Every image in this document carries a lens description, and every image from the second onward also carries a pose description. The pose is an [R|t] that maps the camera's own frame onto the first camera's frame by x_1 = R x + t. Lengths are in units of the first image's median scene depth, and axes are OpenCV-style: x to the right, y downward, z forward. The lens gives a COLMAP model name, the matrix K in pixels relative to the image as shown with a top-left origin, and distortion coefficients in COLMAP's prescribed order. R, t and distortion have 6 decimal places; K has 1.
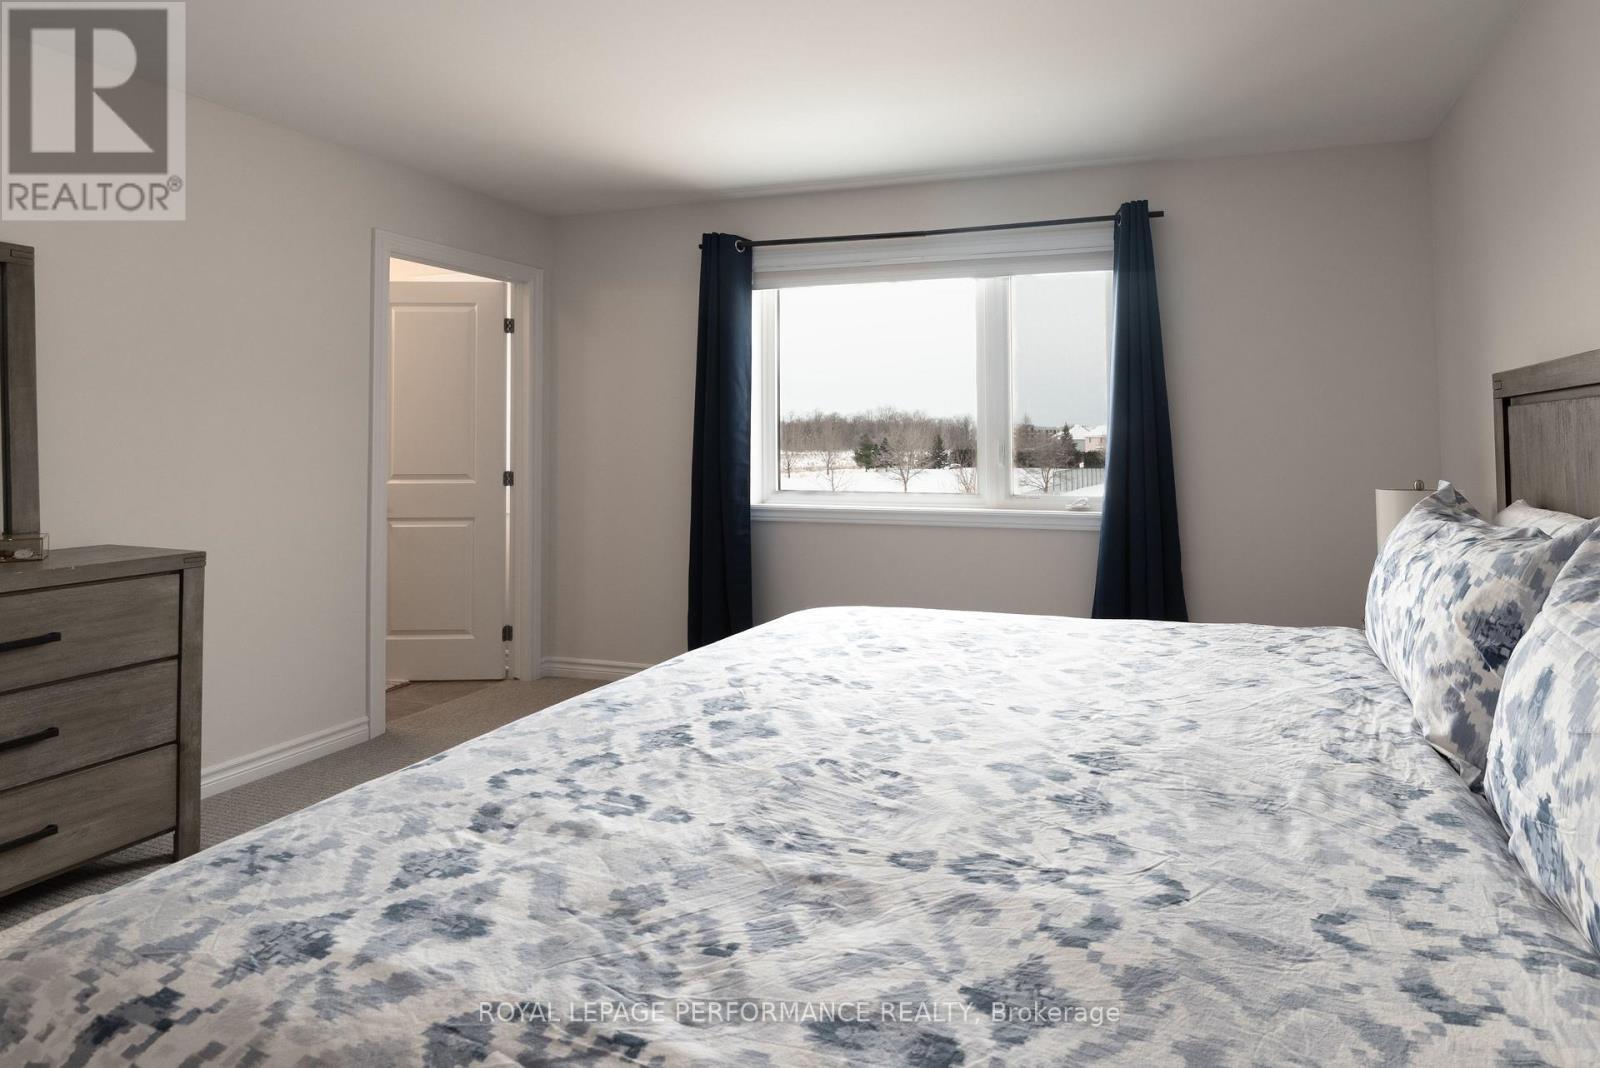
lens RADIAL K [[748.3, 0, 886.1], [0, 748.3, 424.8], [0, 0, 1]] dist [-0.010496, -0.001512]
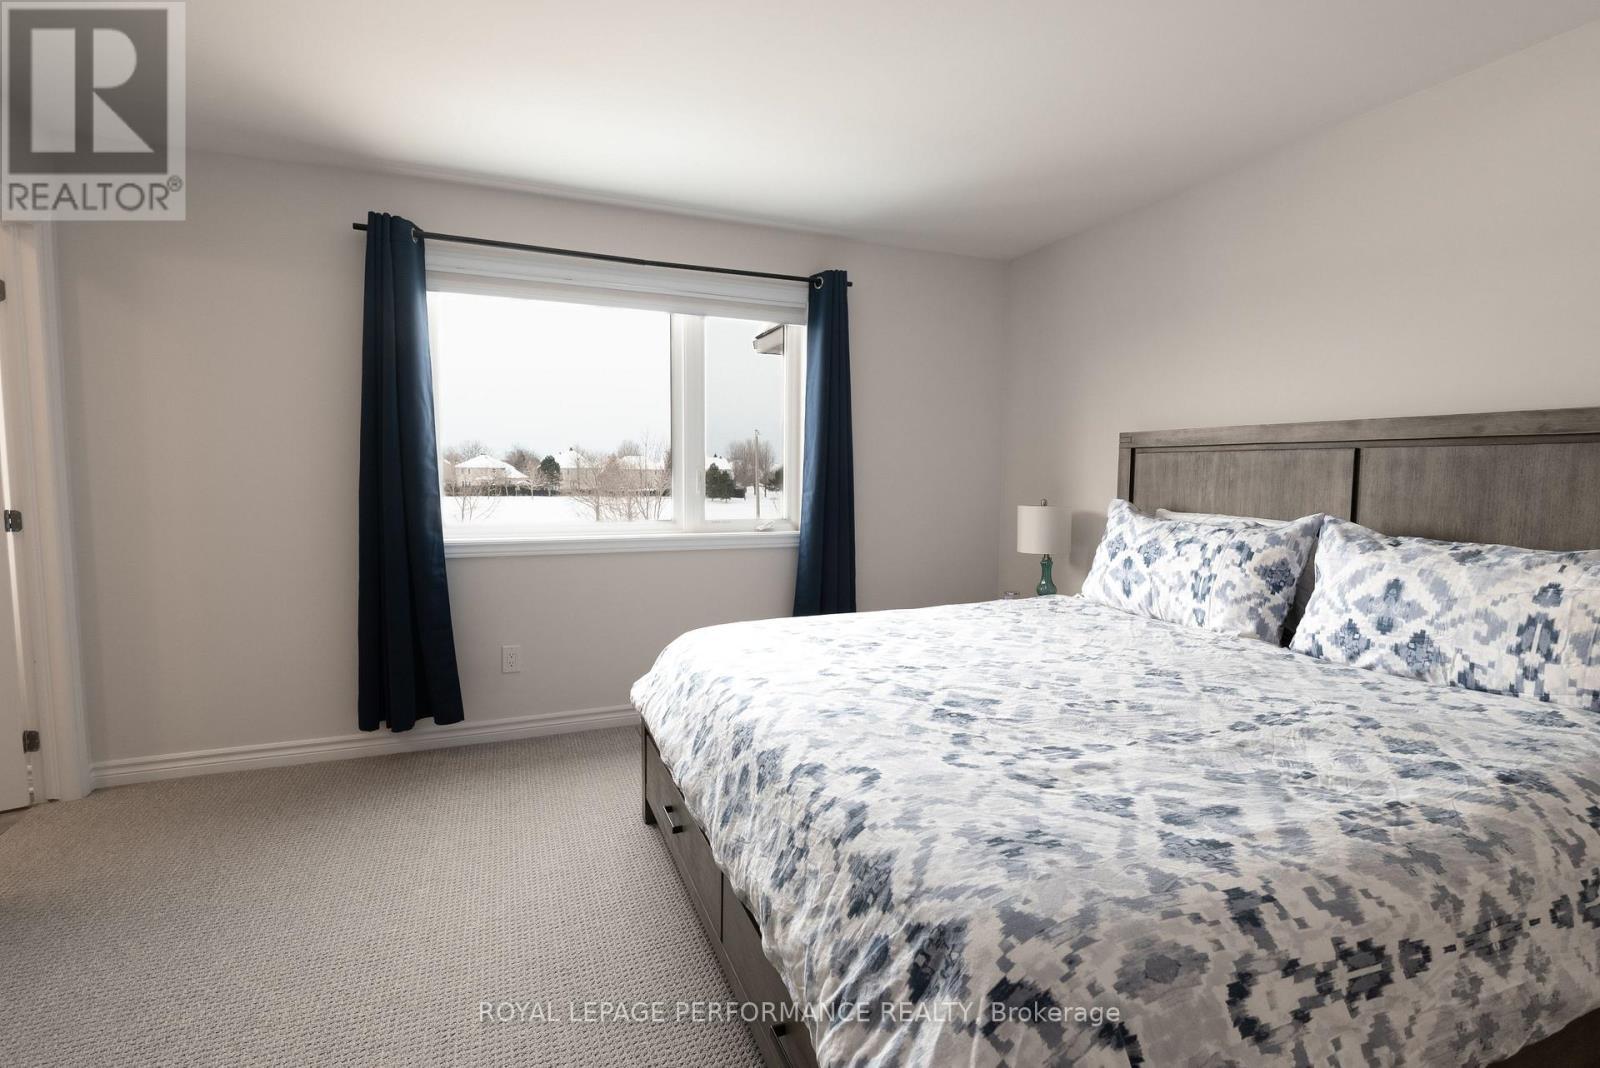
lens RADIAL K [[748.3, 0, 746.7], [0, 748.3, 517.6], [0, 0, 1]] dist [-0.010496, -0.001512]
pose [[0.799311, -0.031226, 0.600106, -1.609079], [-0.021812, 0.996483, 0.080904, 0.003879], [-0.600521, -0.077757, 0.795819, 0.328842]]
